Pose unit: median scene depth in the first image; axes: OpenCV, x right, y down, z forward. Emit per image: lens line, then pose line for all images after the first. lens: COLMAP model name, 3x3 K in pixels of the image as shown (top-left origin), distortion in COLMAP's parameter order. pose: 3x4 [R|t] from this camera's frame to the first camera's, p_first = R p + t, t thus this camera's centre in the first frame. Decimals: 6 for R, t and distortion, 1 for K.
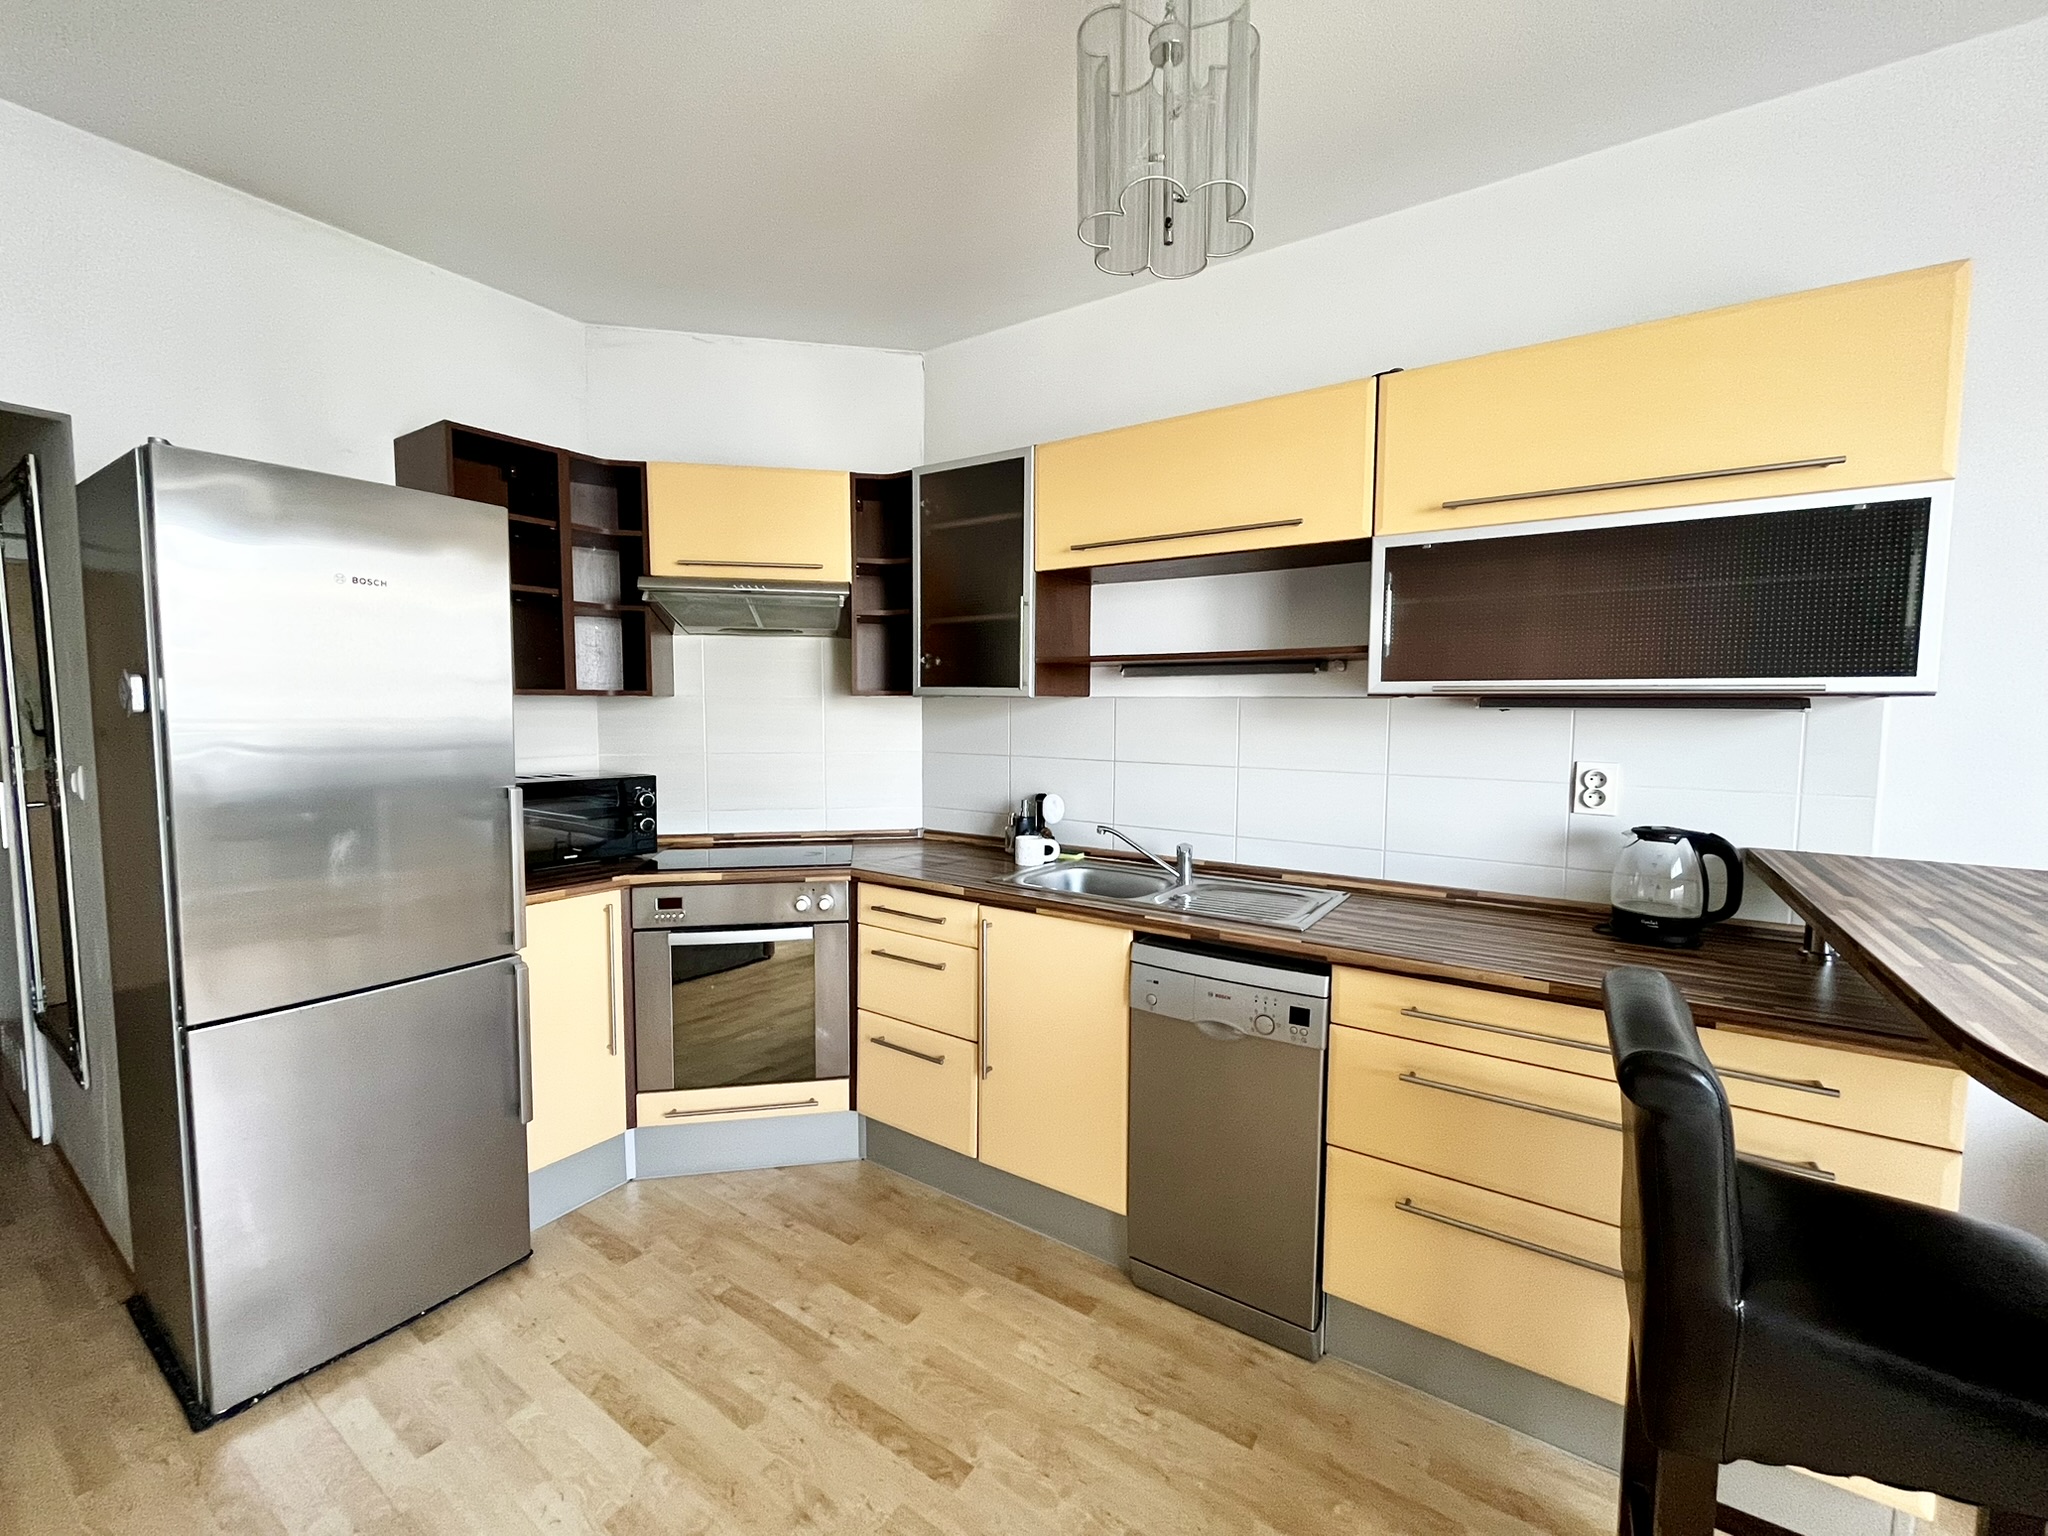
lens RADIAL K [[828.1, 0, 1030.3], [0, 828.1, 763.9], [0, 0, 1]] dist [-0.002937, -0.000089]
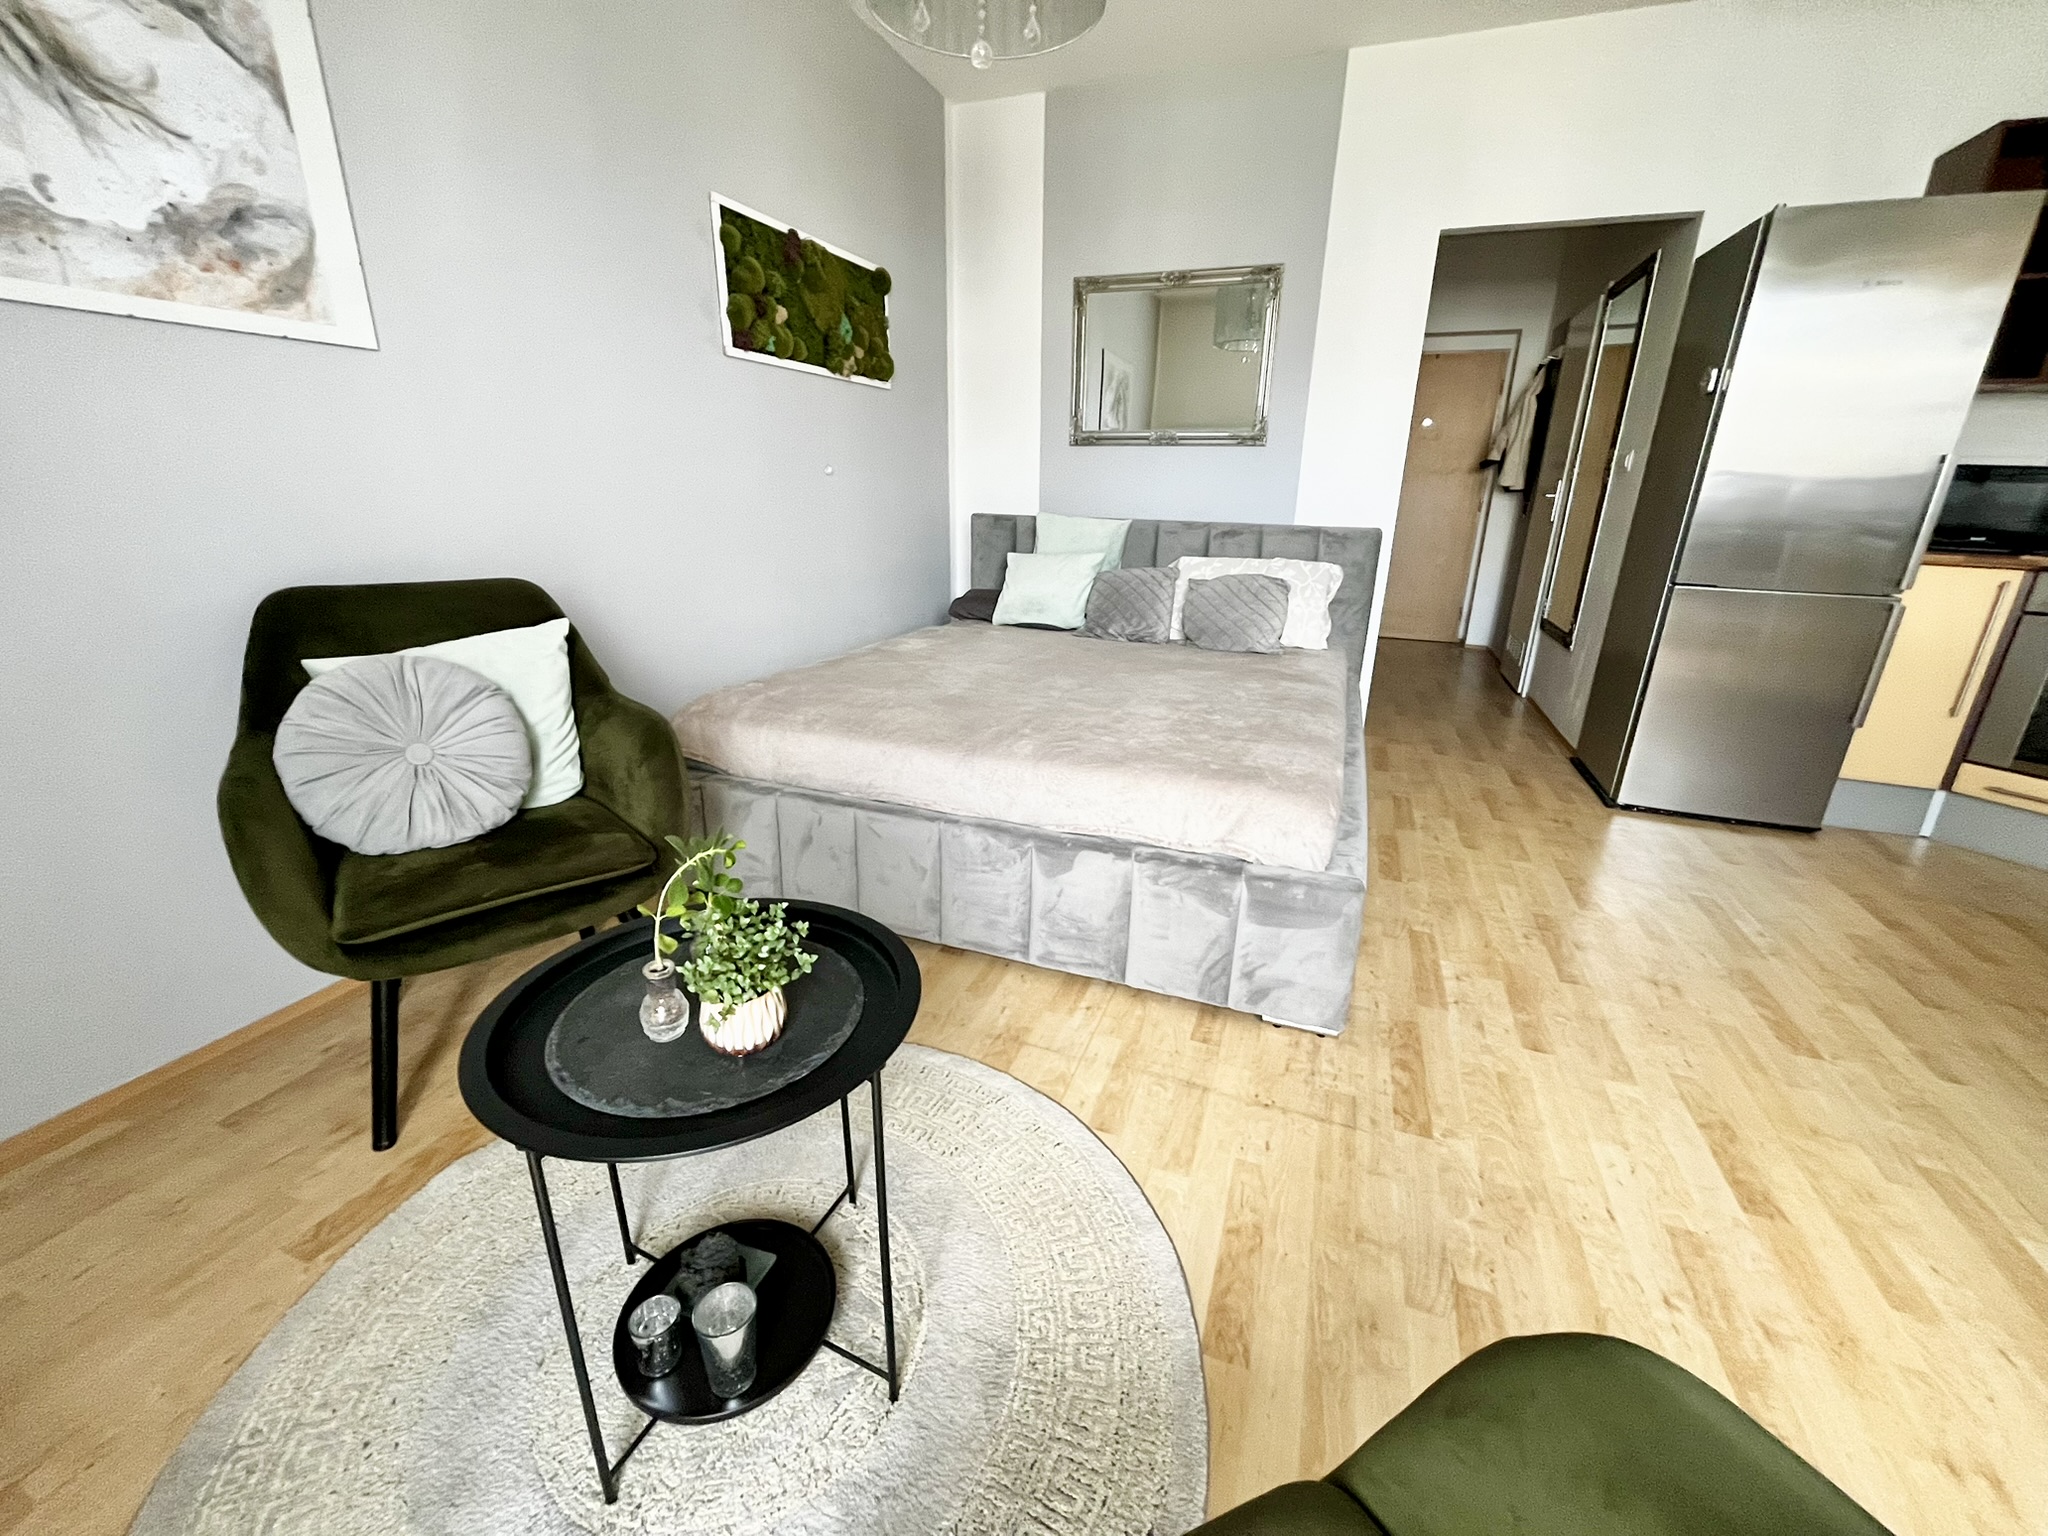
lens RADIAL K [[828.1, 0, 1029.5], [0, 828.1, 762.8], [0, 0, 1]] dist [-0.002937, -0.000089]
pose [[0.225698, 0.307336, -0.924448, 0.290988], [-0.090721, 0.951441, 0.294161, 0.201936], [0.969964, 0.017476, 0.242620, -0.532115]]
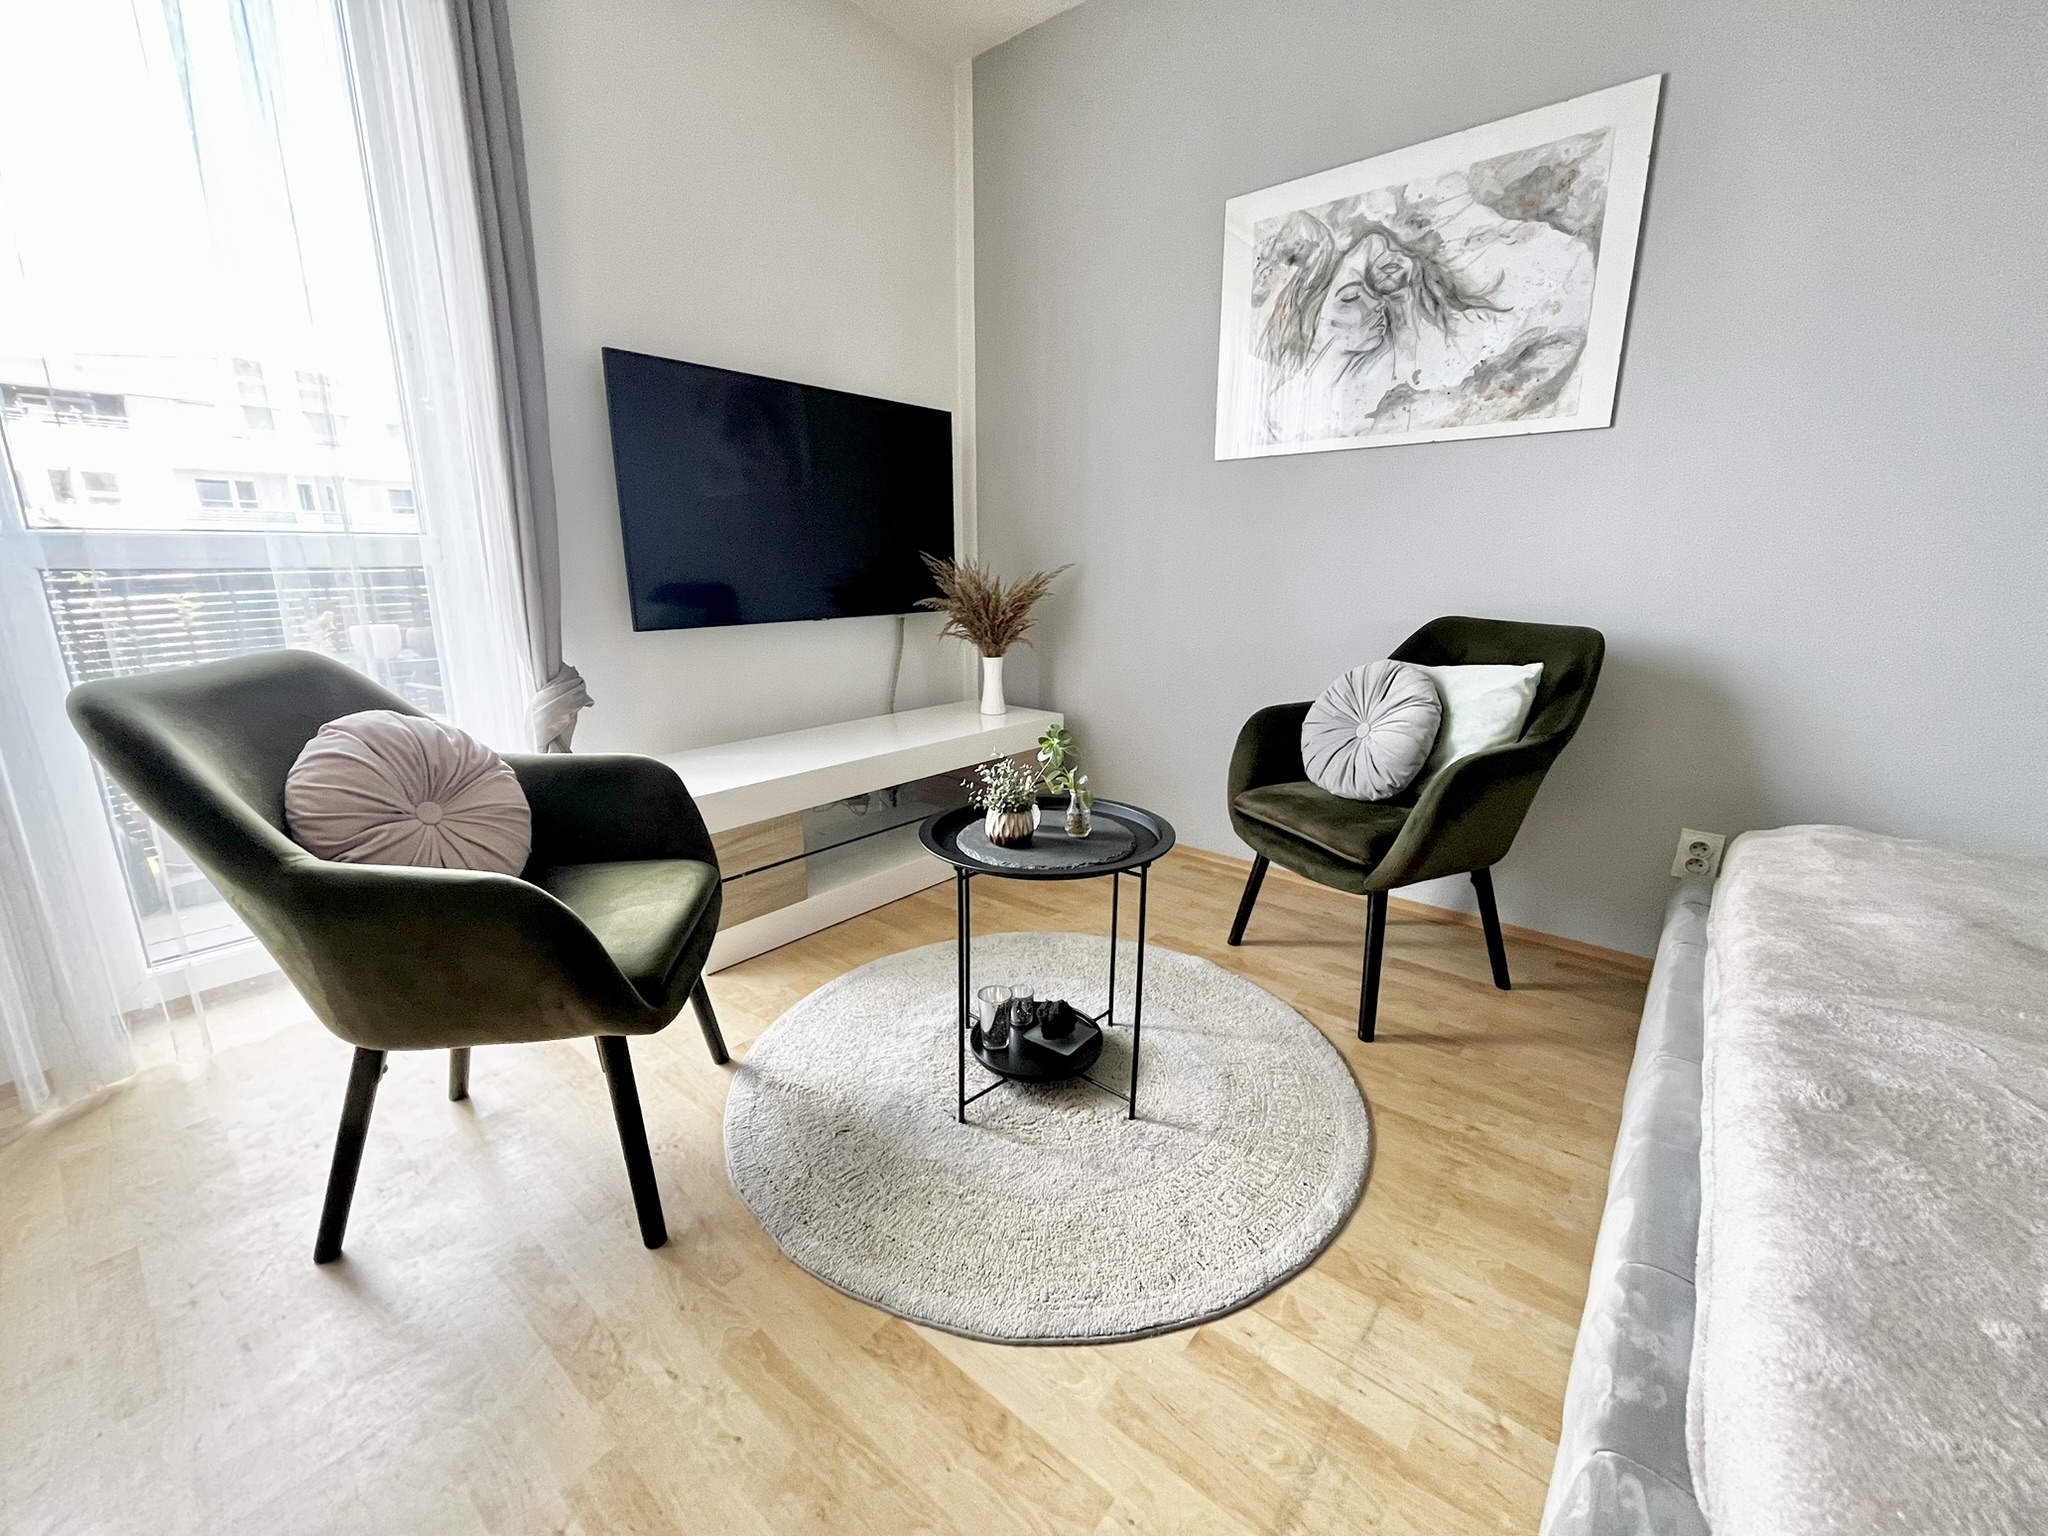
lens RADIAL K [[828.1, 0, 1030.4], [0, 828.1, 762.4], [0, 0, 1]] dist [-0.002937, -0.000089]
pose [[-0.995176, -0.032293, 0.092641, -0.146425], [-0.001937, 0.950558, 0.310540, 0.185227], [-0.098089, 0.308862, -0.946035, 0.054786]]
